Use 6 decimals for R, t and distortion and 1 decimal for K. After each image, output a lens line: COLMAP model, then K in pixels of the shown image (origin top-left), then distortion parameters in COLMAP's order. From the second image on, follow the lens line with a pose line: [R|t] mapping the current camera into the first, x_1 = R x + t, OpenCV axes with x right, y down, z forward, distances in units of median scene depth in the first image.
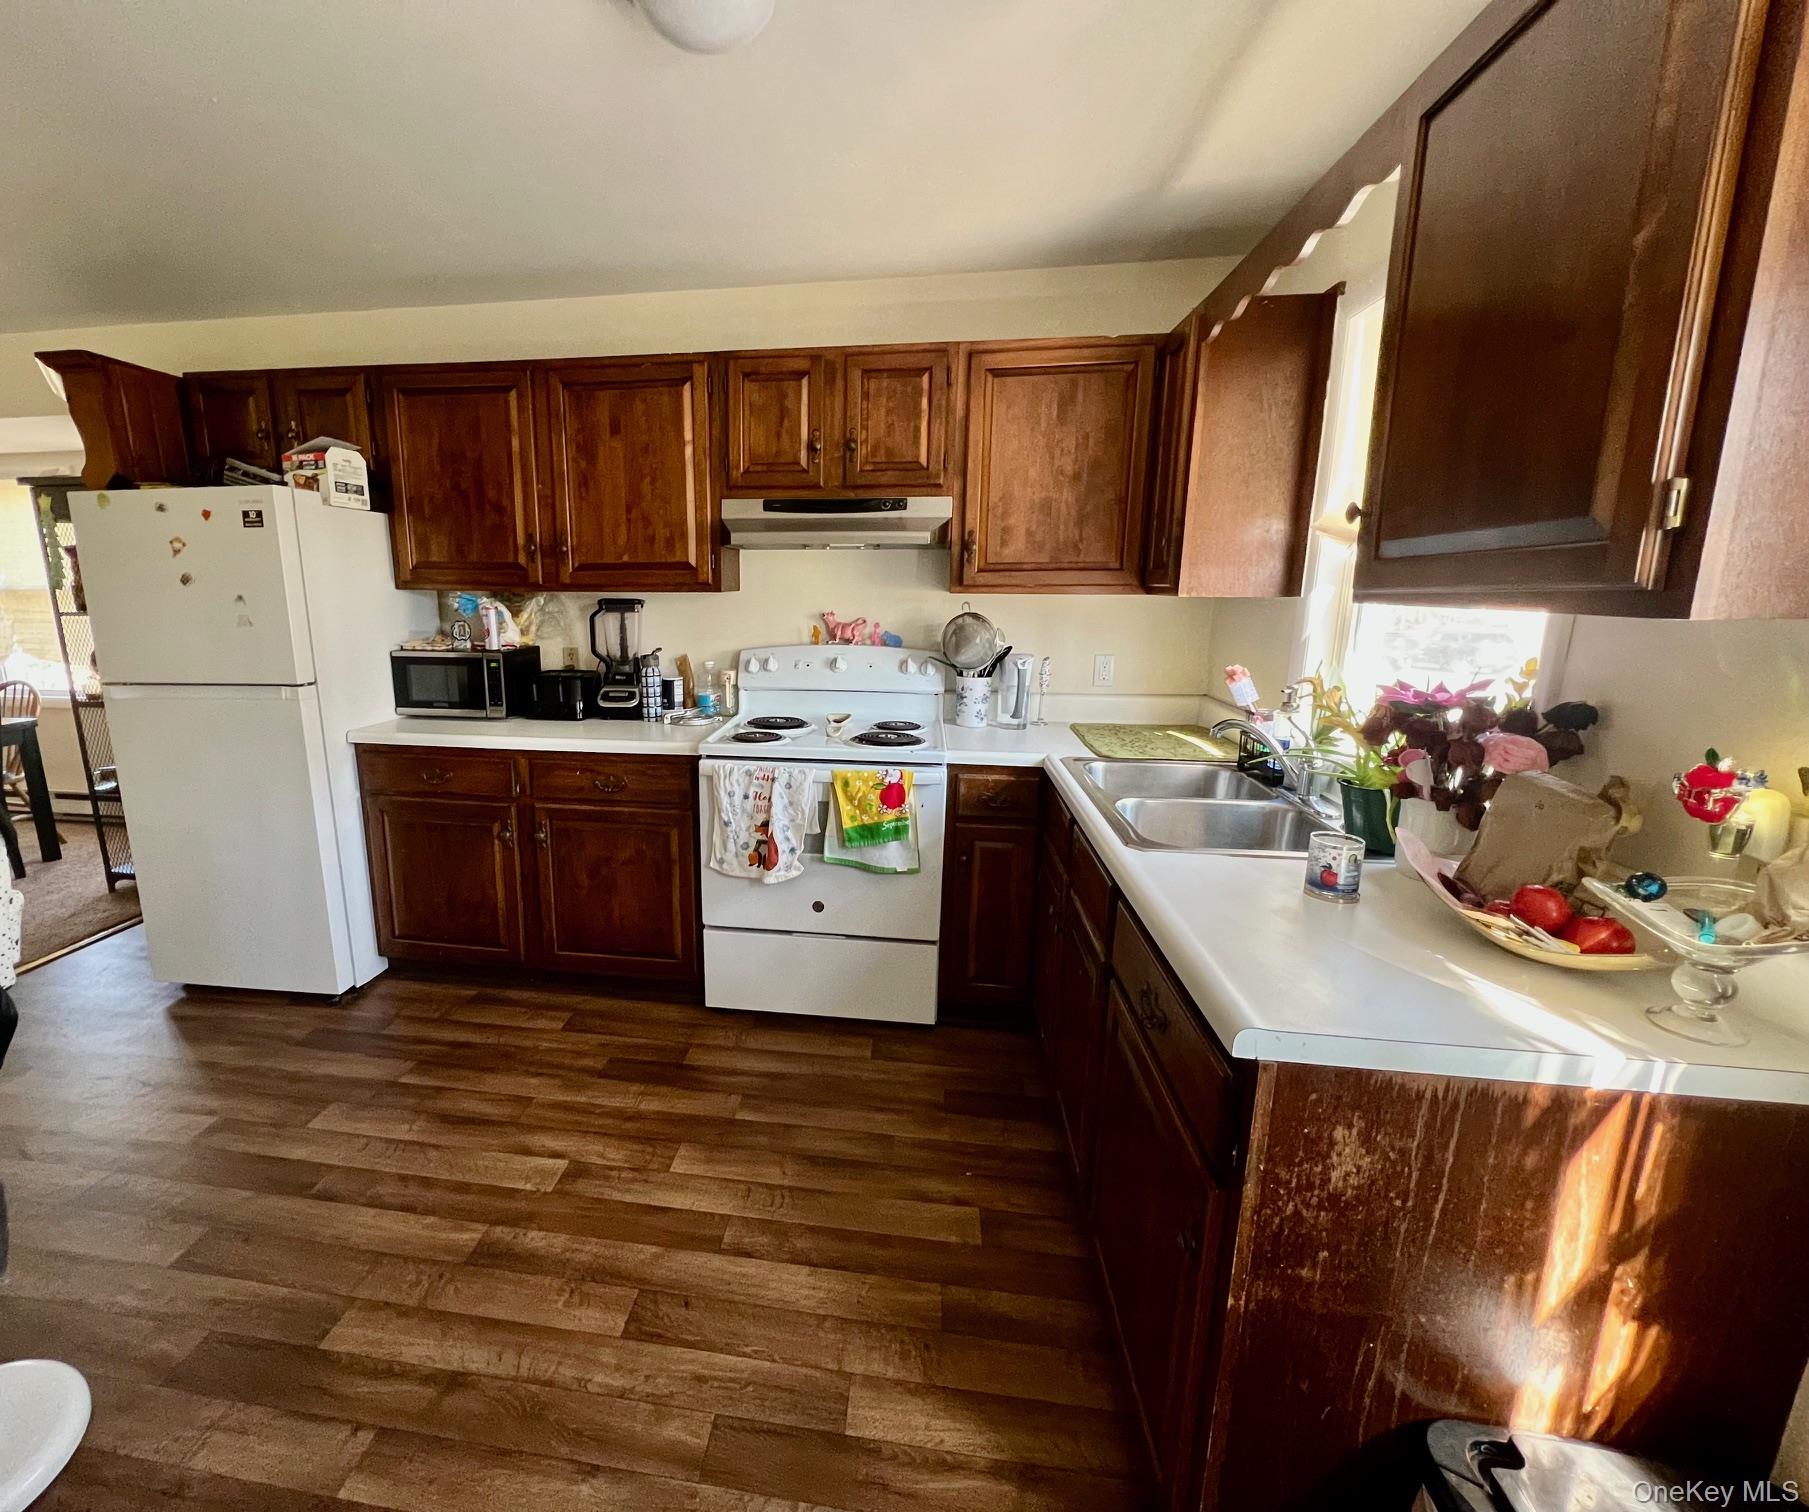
lens RADIAL K [[850.1, 0, 904.5], [0, 850.1, 756.0], [0, 0, 1]] dist [0.000047, -0.000032]
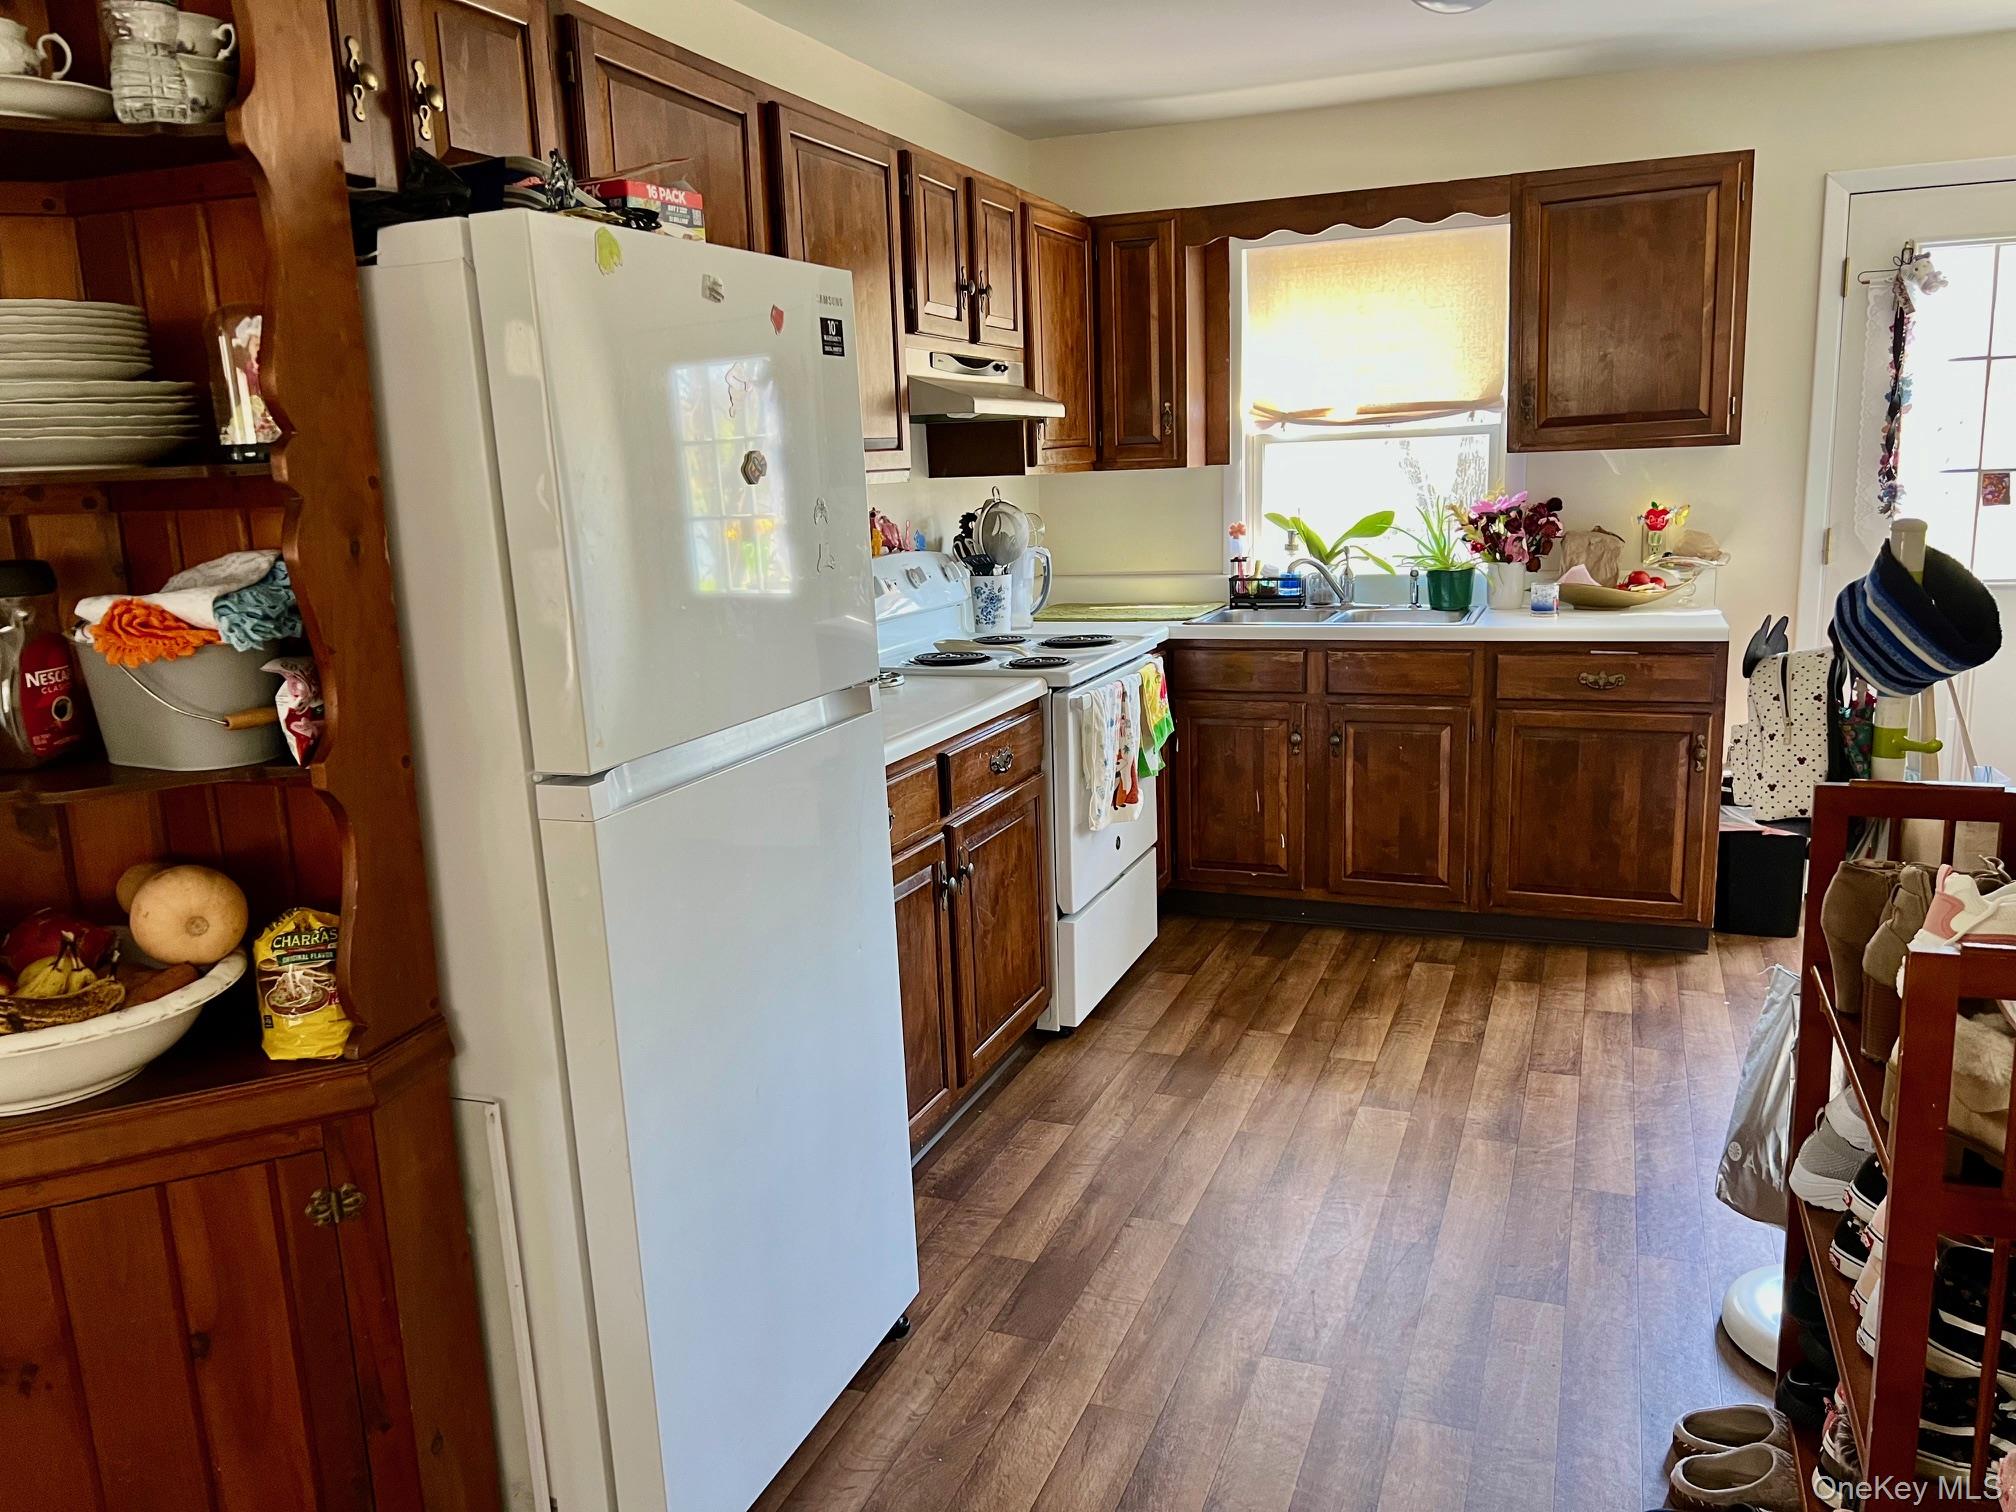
lens RADIAL K [[1525.9, 0, 977.9], [0, 1525.9, 760.7], [0, 0, 1]] dist [0.155655, -0.329409]
pose [[0.222371, -0.196829, 0.954887, -2.118574], [0.227296, 0.962888, 0.145546, -0.208117], [-0.948097, 0.184677, 0.258857, 0.977623]]
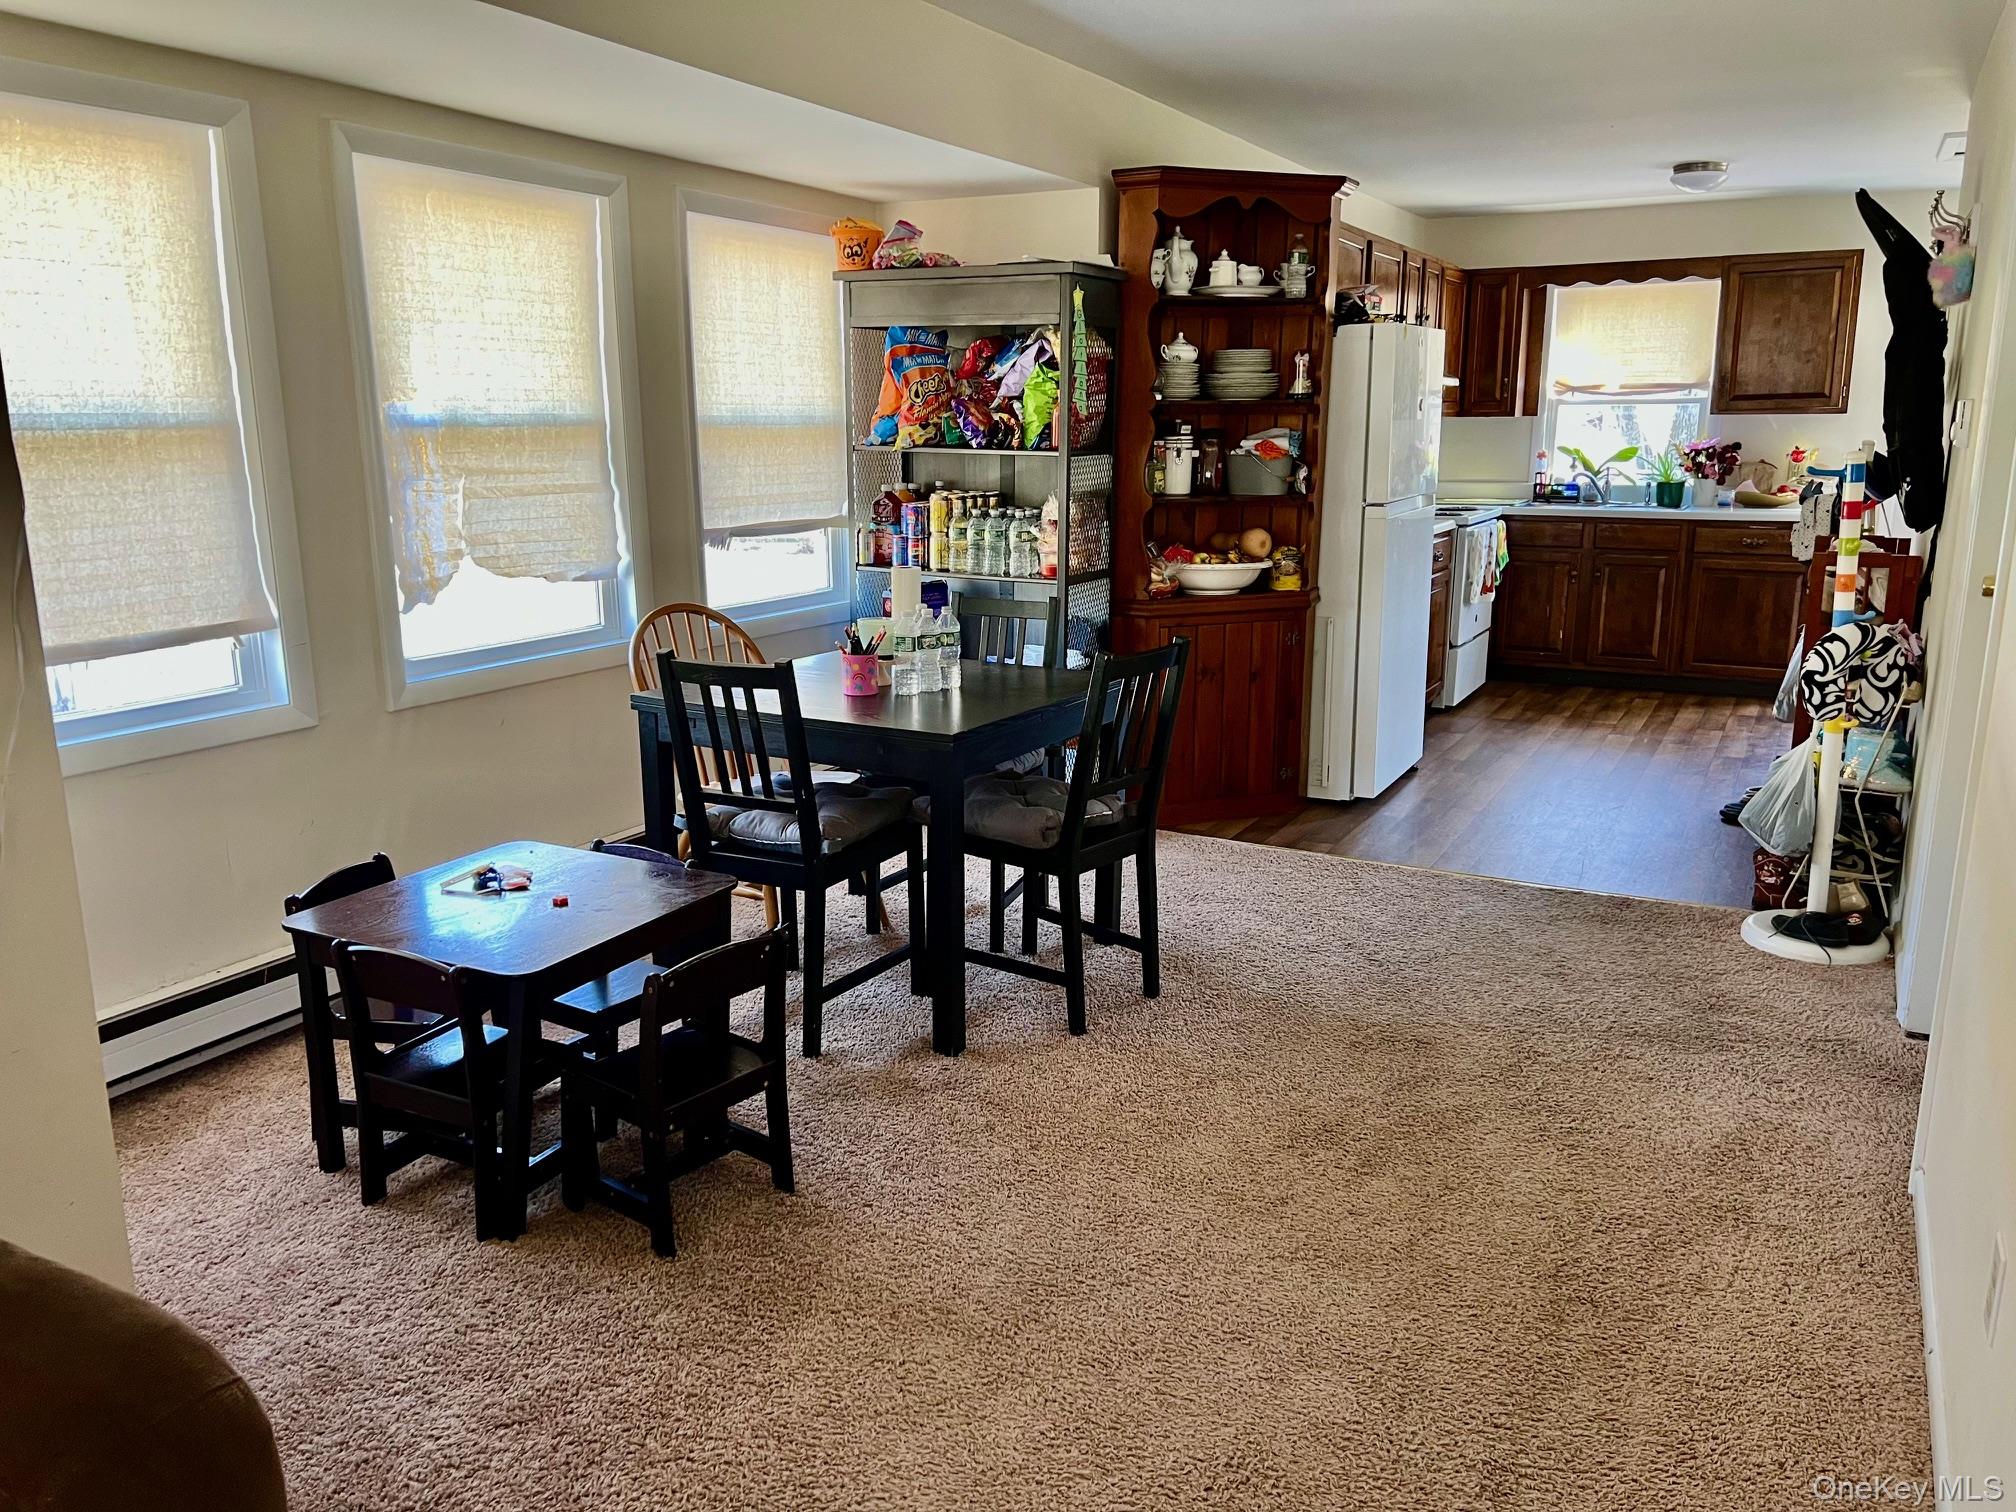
lens RADIAL K [[1527.1, 0, 1008.0], [0, 1527.1, 756.0], [0, 0, 1]] dist [0.073754, -0.071077]
pose [[0.319607, -0.207016, 0.924660, -4.175510], [0.187839, 0.970318, 0.152312, -0.228615], [-0.928745, 0.125007, 0.349007, 1.146513]]
